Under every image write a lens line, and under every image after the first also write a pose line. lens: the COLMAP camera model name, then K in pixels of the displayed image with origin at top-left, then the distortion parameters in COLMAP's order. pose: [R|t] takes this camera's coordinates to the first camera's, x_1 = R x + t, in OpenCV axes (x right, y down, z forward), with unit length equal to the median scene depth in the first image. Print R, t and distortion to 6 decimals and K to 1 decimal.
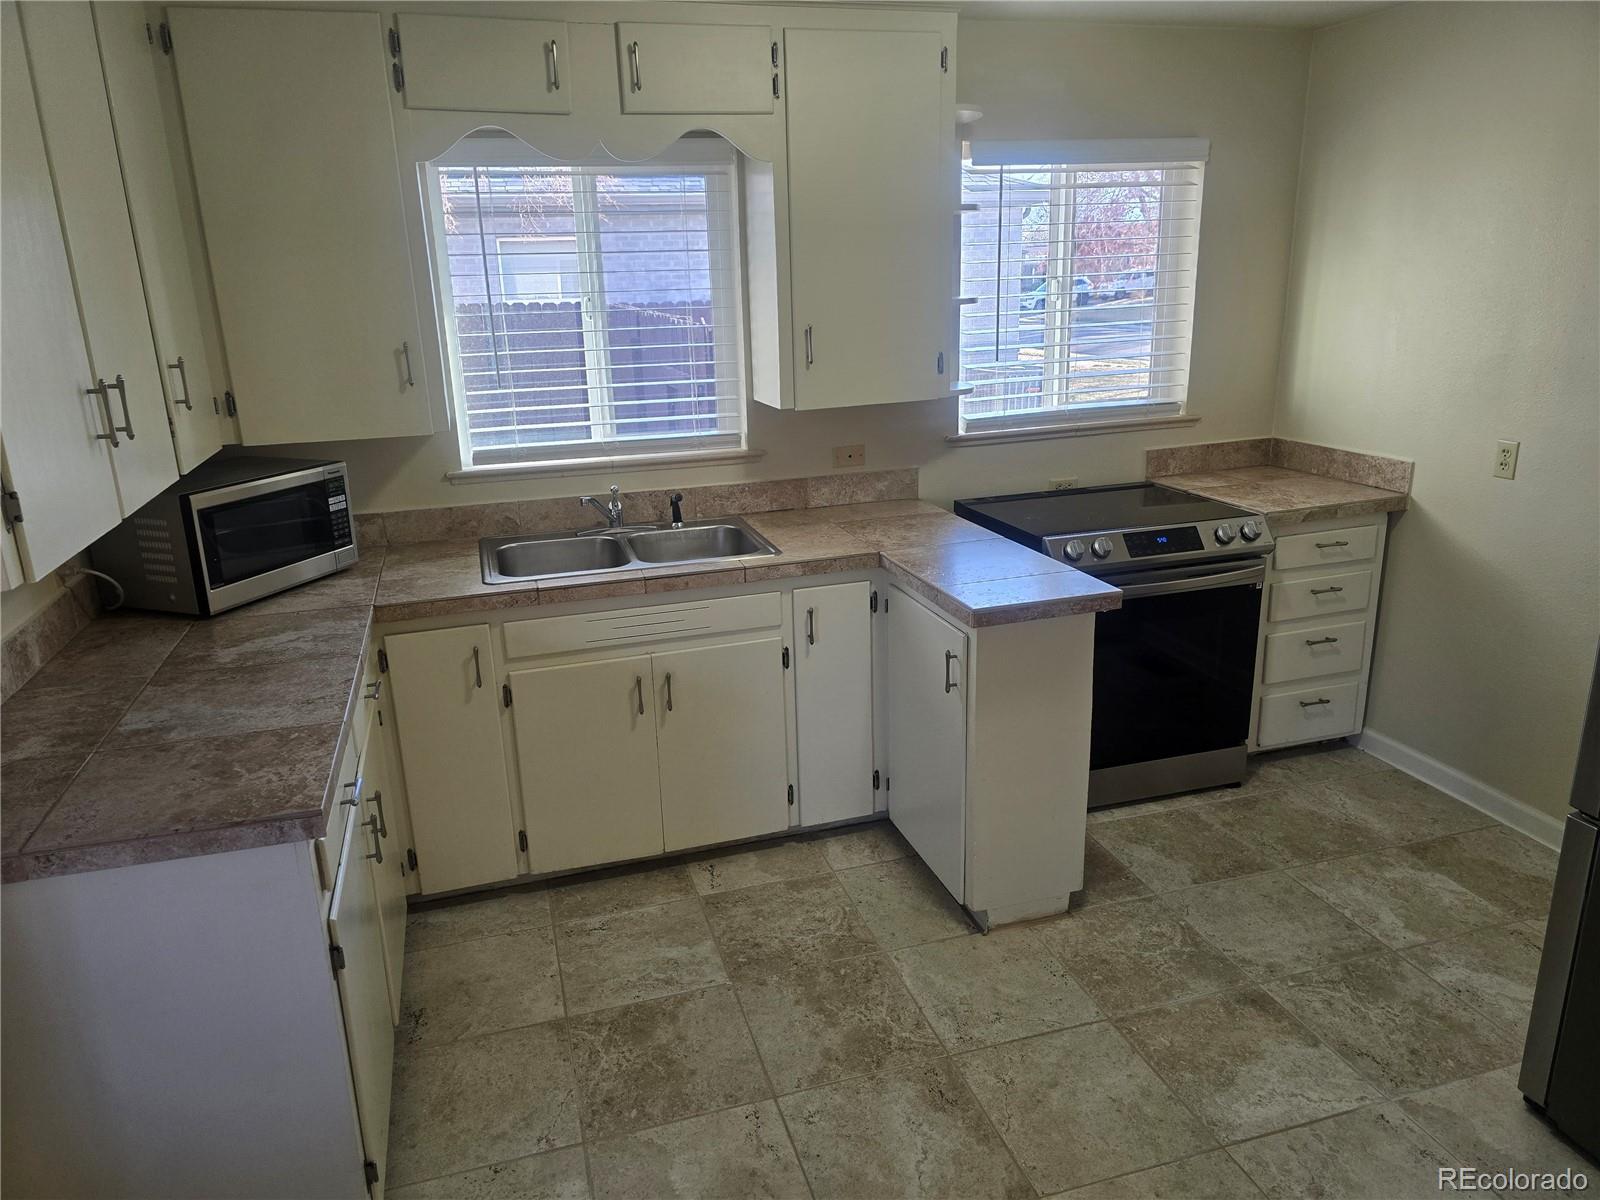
lens RADIAL K [[1085.1, 0, 794.4], [0, 1085.1, 592.1], [0, 0, 1]] dist [0.062776, -0.063828]
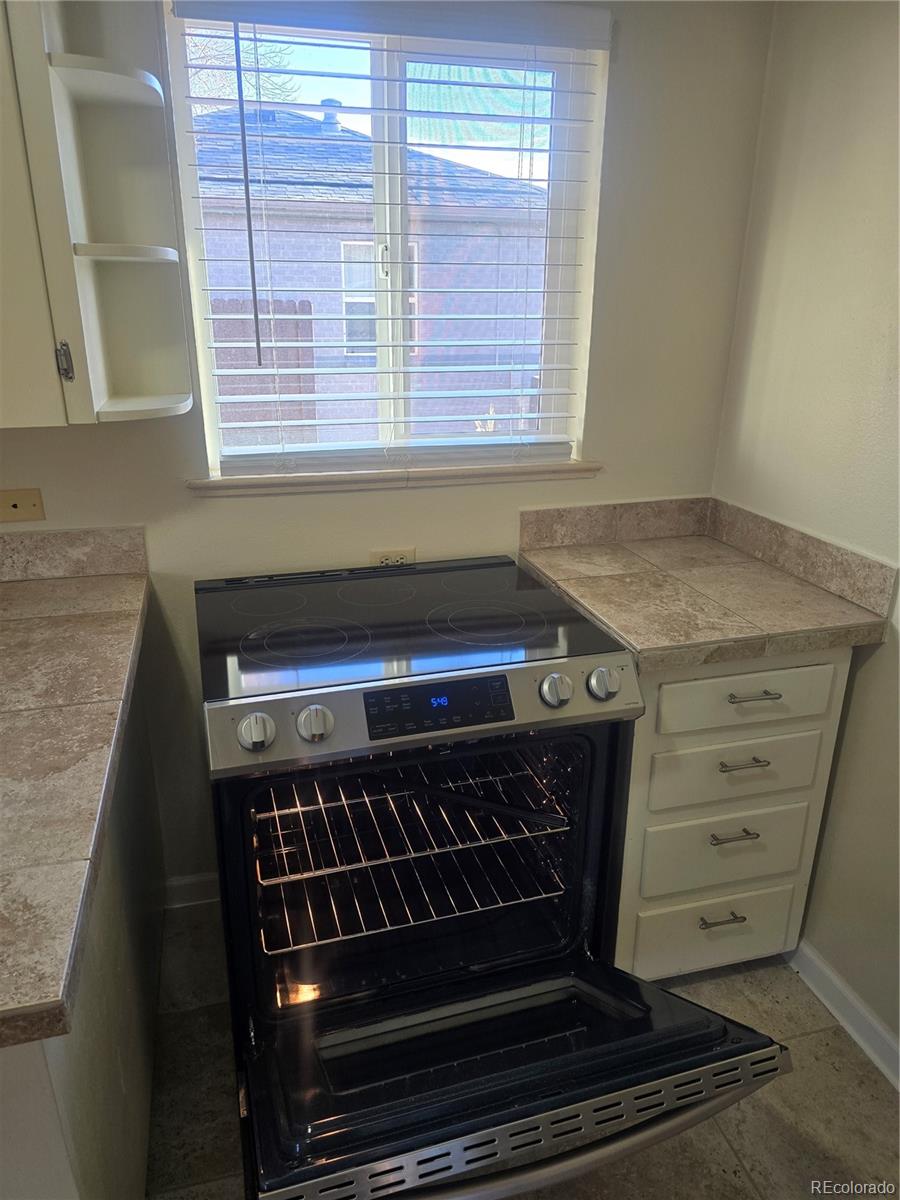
lens RADIAL K [[813.8, 0, 455.6], [0, 813.8, 605.3], [0, 0, 1]] dist [0.062776, -0.063828]
pose [[0.998978, 0.045190, 0.001152, 0.299222], [-0.045156, 0.996414, 0.071556, -0.111097], [0.002086, -0.071535, 0.997436, 0.512741]]
